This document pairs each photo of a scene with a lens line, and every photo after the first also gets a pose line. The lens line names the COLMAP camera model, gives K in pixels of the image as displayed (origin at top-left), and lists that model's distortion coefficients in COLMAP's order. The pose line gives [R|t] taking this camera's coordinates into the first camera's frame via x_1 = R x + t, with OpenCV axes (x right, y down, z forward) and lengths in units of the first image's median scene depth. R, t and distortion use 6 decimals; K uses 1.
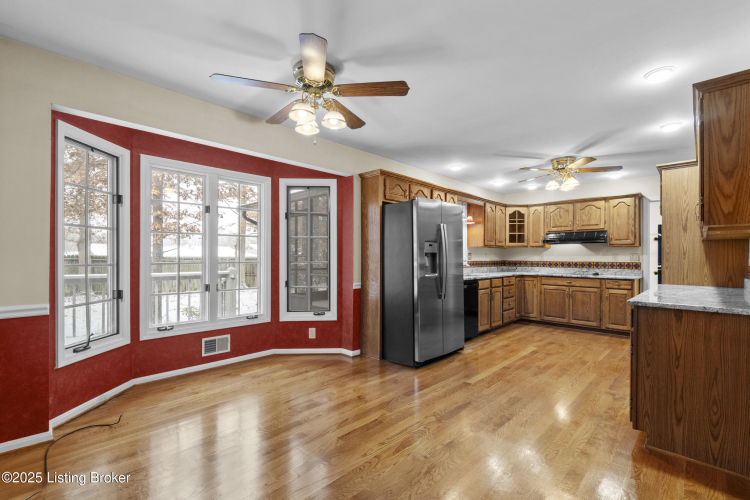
lens RADIAL K [[336.4, 0, 373.5], [0, 336.4, 256.2], [0, 0, 1]] dist [-0.005632, 0.001512]
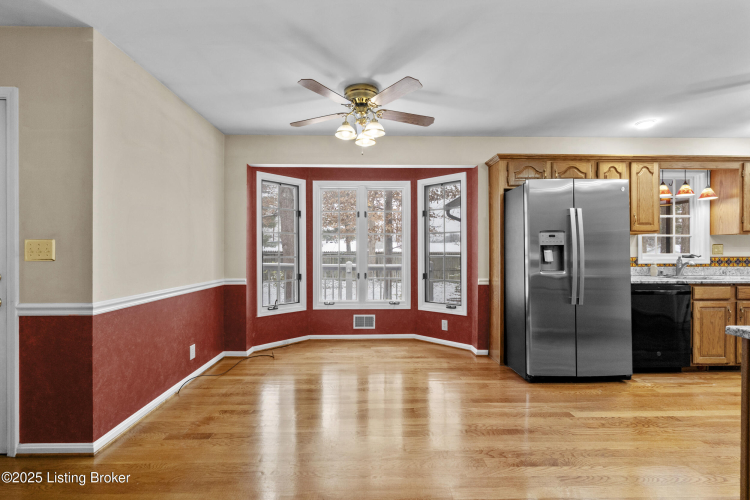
lens RADIAL K [[336.4, 0, 373.7], [0, 336.4, 252.3], [0, 0, 1]] dist [-0.005632, 0.001512]
pose [[0.715261, -0.003136, -0.698850, 0.388495], [0.004694, 0.999989, 0.000317, 0.003937], [0.698841, -0.003507, 0.715268, 0.109599]]
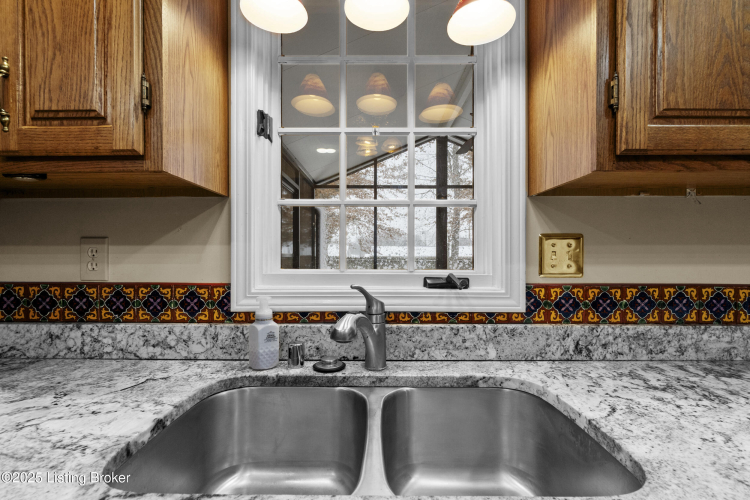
lens RADIAL K [[336.4, 0, 371.3], [0, 336.4, 257.4], [0, 0, 1]] dist [-0.005632, 0.001512]
pose [[0.692033, 0.004625, -0.721851, 0.502019], [0.003263, 0.999949, 0.009536, -0.000144], [0.721859, -0.008955, 0.691983, 1.214794]]
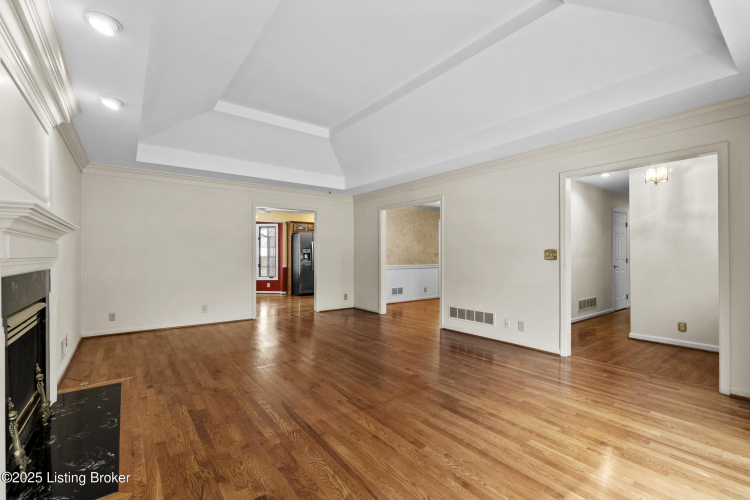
lens RADIAL K [[336.4, 0, 373.1], [0, 336.4, 252.0], [0, 0, 1]] dist [-0.005632, 0.001512]
pose [[0.987868, -0.006156, -0.155174, 0.991415], [0.004415, 0.999923, -0.011562, 0.012744], [0.155233, 0.010737, 0.987819, -1.380148]]
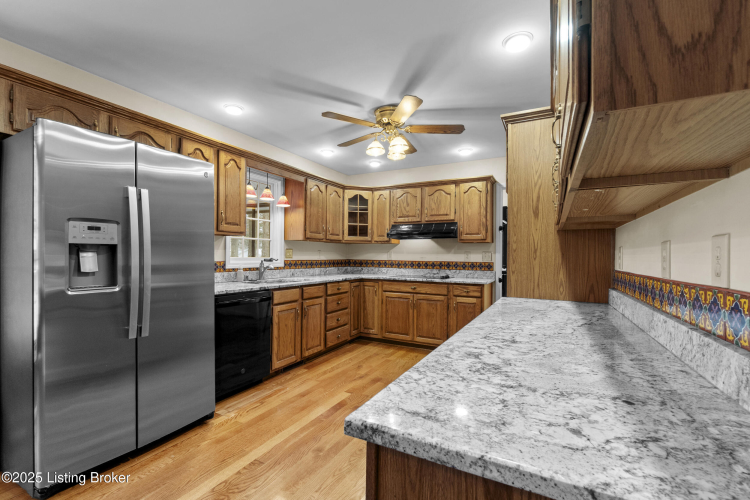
lens RADIAL K [[336.4, 0, 371.9], [0, 336.4, 254.5], [0, 0, 1]] dist [-0.005632, 0.001512]
pose [[0.959557, 0.007418, 0.281418, 0.375143], [-0.007902, 0.999969, 0.000583, 0.000940], [-0.281404, -0.002783, 0.959585, 0.394881]]
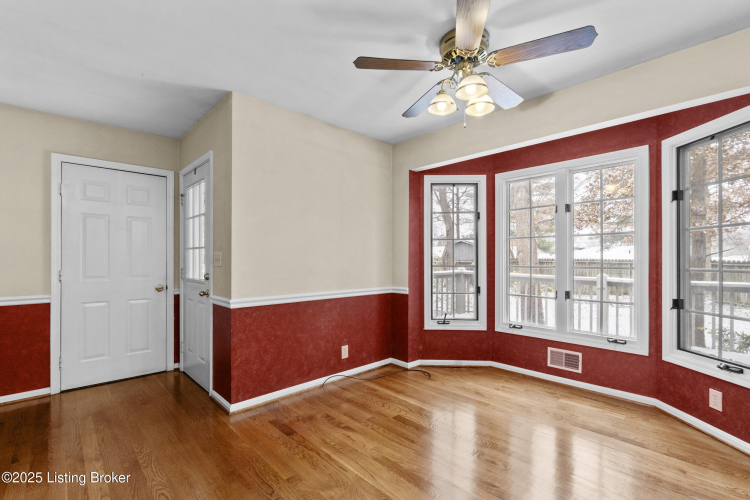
lens RADIAL K [[336.4, 0, 369.7], [0, 336.4, 258.7], [0, 0, 1]] dist [-0.005632, 0.001512]
pose [[-0.040122, -0.004120, -0.999186, 0.393168], [0.000105, 0.999991, -0.004128, 0.000186], [0.999195, -0.000270, -0.040121, 0.459661]]
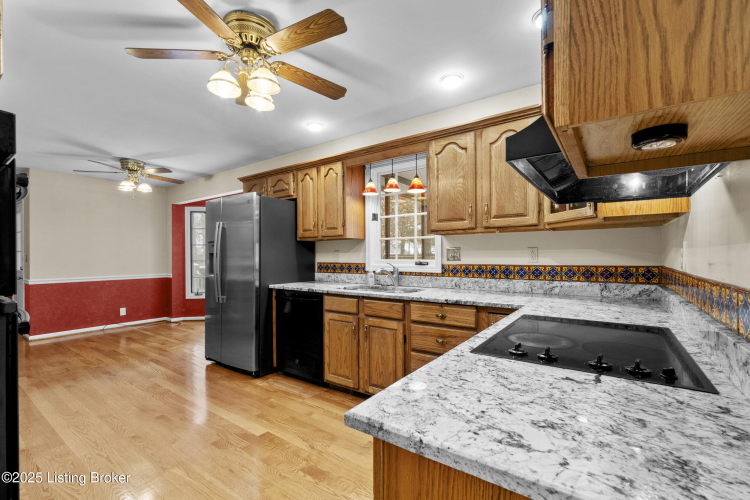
lens RADIAL K [[336.4, 0, 371.6], [0, 336.4, 253.9], [0, 0, 1]] dist [-0.005632, 0.001512]
pose [[0.142778, -0.008715, -0.989716, 1.113698], [0.008705, 0.999934, -0.007549, 0.003364], [0.989716, -0.007538, 0.142844, 1.200216]]
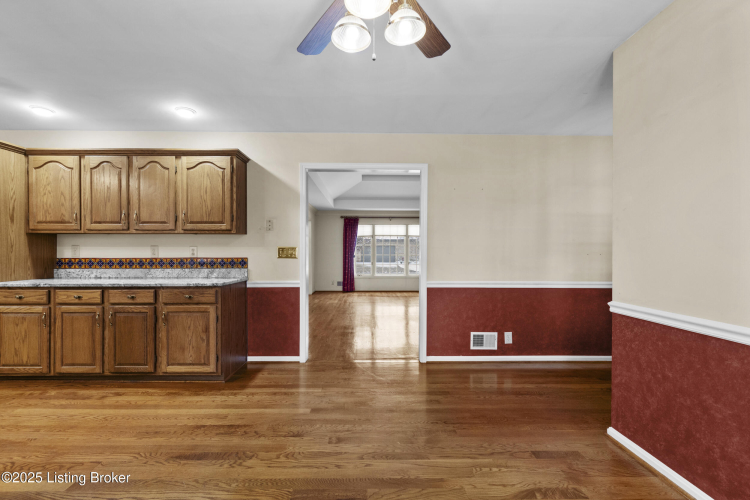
lens RADIAL K [[336.4, 0, 370.6], [0, 336.4, 252.4], [0, 0, 1]] dist [-0.005632, 0.001512]
pose [[-0.706018, -0.007687, 0.708152, -0.339829], [-0.006751, 0.999969, 0.004124, -0.001617], [-0.708162, -0.001869, -0.706048, 0.818230]]
